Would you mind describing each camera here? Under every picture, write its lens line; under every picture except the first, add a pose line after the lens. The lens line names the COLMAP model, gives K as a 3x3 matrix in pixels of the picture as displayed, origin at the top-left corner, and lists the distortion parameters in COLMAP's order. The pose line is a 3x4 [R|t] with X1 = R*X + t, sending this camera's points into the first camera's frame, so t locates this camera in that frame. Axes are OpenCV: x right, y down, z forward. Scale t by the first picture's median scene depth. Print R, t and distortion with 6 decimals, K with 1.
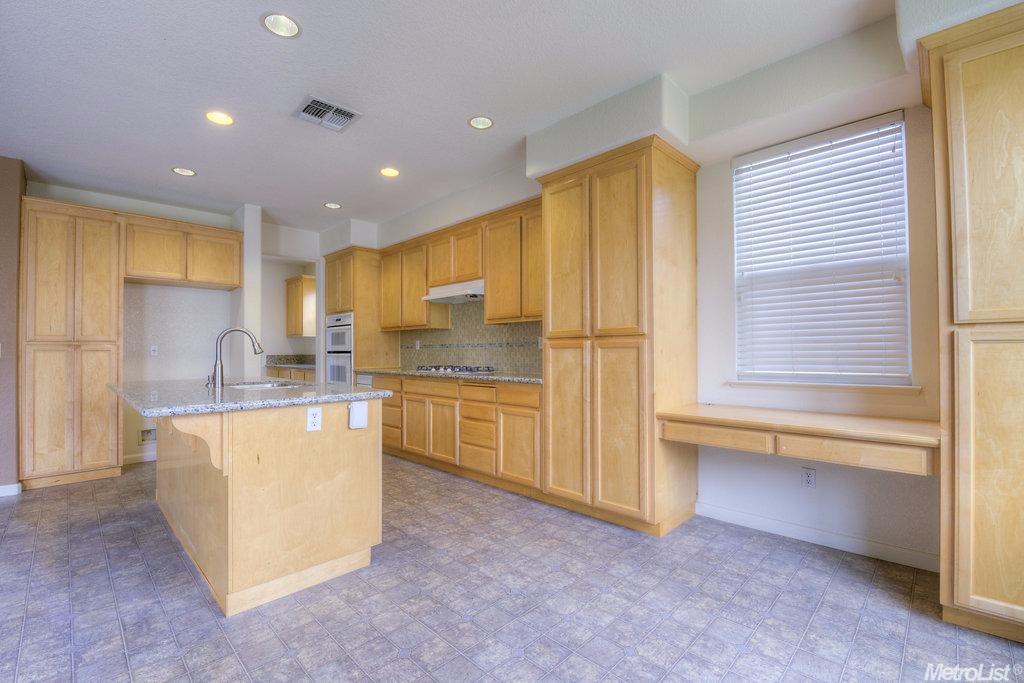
lens RADIAL K [[450.5, 0, 511.5], [0, 450.5, 341.4], [0, 0, 1]] dist [-0.004319, -0.002955]
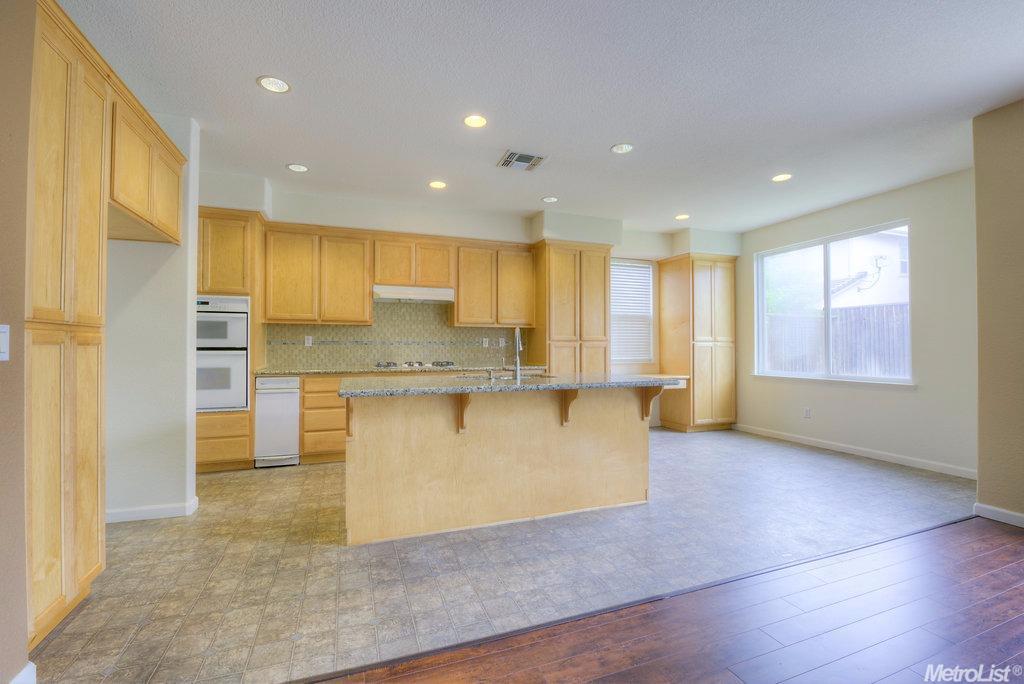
lens RADIAL K [[442.7, 0, 521.8], [0, 442.7, 346.3], [0, 0, 1]] dist [-0.015744, -0.001698]
pose [[0.407756, 0.004127, 0.913081, -1.063786], [-0.025926, 0.999639, 0.007060, 0.002852], [-0.912723, -0.026551, 0.407716, 0.338567]]
